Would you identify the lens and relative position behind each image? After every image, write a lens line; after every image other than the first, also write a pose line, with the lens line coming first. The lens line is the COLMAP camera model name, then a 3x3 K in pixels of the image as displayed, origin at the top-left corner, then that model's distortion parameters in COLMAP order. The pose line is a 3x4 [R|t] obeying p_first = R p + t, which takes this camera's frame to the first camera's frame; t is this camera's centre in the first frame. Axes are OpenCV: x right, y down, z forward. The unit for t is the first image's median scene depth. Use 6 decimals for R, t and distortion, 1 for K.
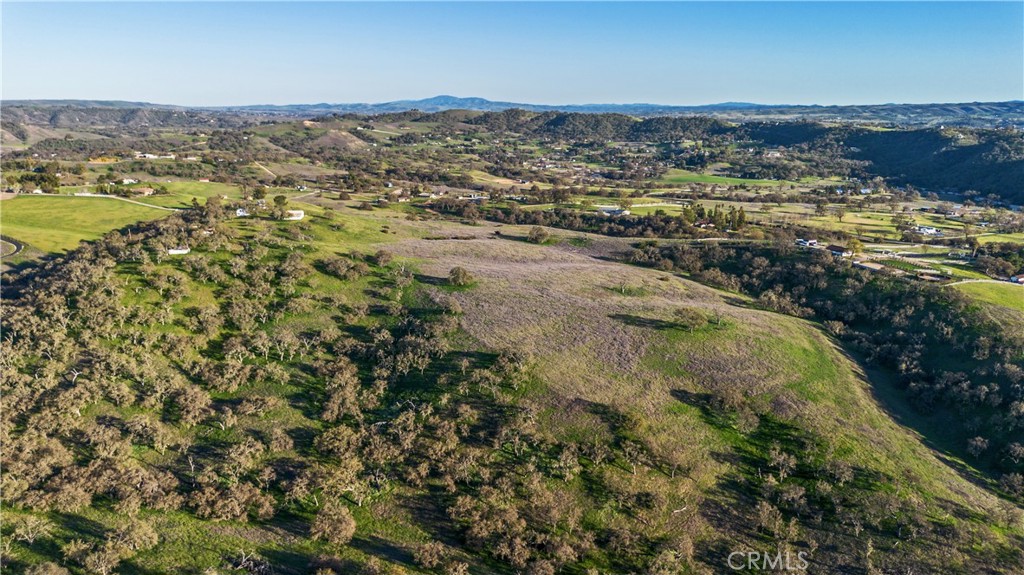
lens RADIAL K [[745.7, 0, 515.0], [0, 745.7, 285.3], [0, 0, 1]] dist [0.055781, -0.048525]
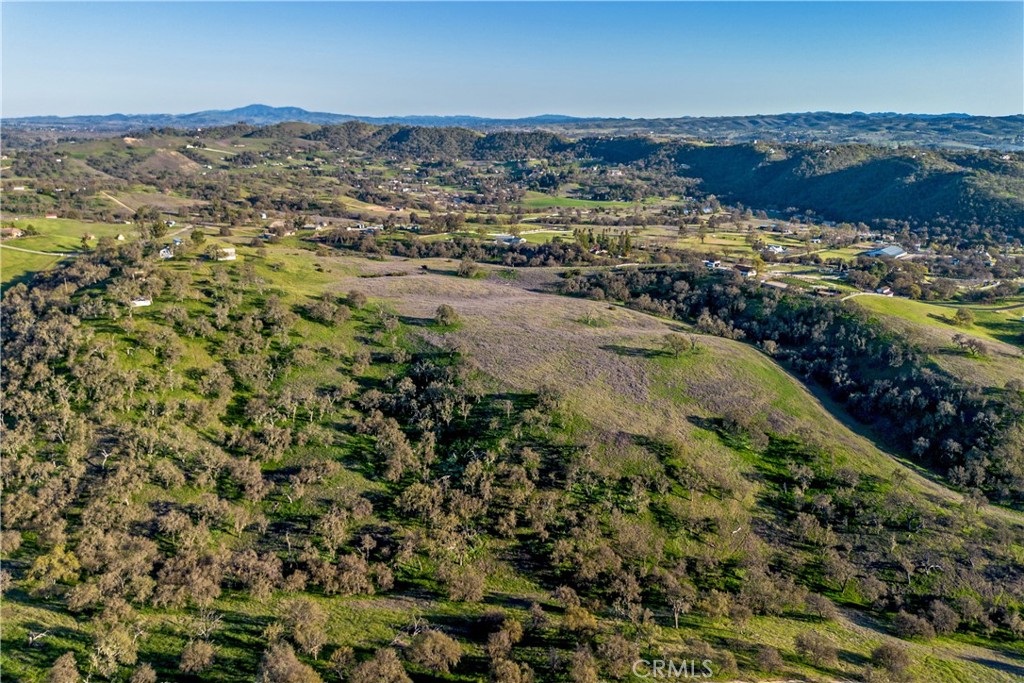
lens RADIAL K [[930.7, 0, 511.7], [0, 930.7, 345.1], [0, 0, 1]] dist [0.056579, 0.000000]
pose [[0.946937, -0.075084, 0.312527, -0.333866], [0.073430, 0.997154, 0.017077, 0.009864], [-0.312920, 0.006778, 0.949755, -0.063251]]
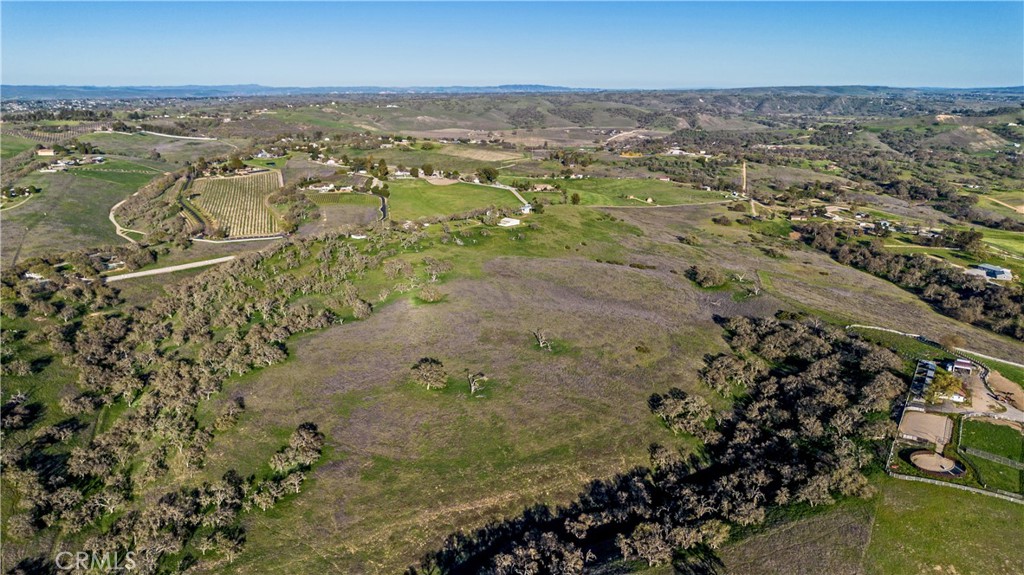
lens RADIAL K [[745.7, 0, 509.1], [0, 745.7, 286.0], [0, 0, 1]] dist [0.055781, -0.048525]
pose [[0.601301, 0.199126, -0.773812, 0.232428], [-0.180065, 0.977307, 0.111569, -0.044726], [0.778468, 0.072250, 0.623512, 0.089348]]
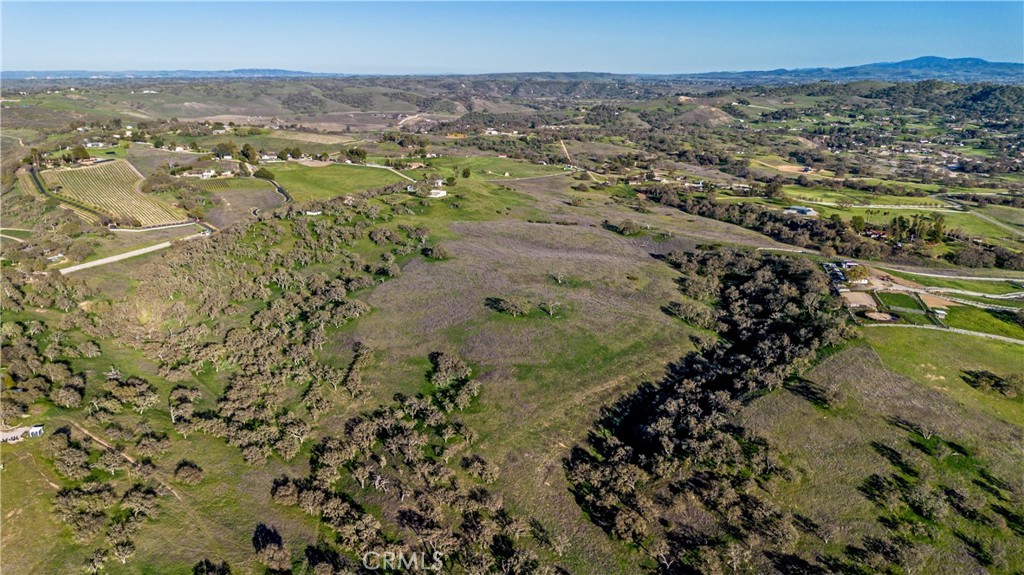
lens RADIAL K [[745.7, 0, 517.9], [0, 745.7, 292.7], [0, 0, 1]] dist [0.055781, -0.048525]
pose [[0.835869, 0.147824, -0.528650, 0.196096], [-0.119840, 0.988969, 0.087057, -0.018399], [0.535688, -0.009415, 0.844364, -0.017776]]
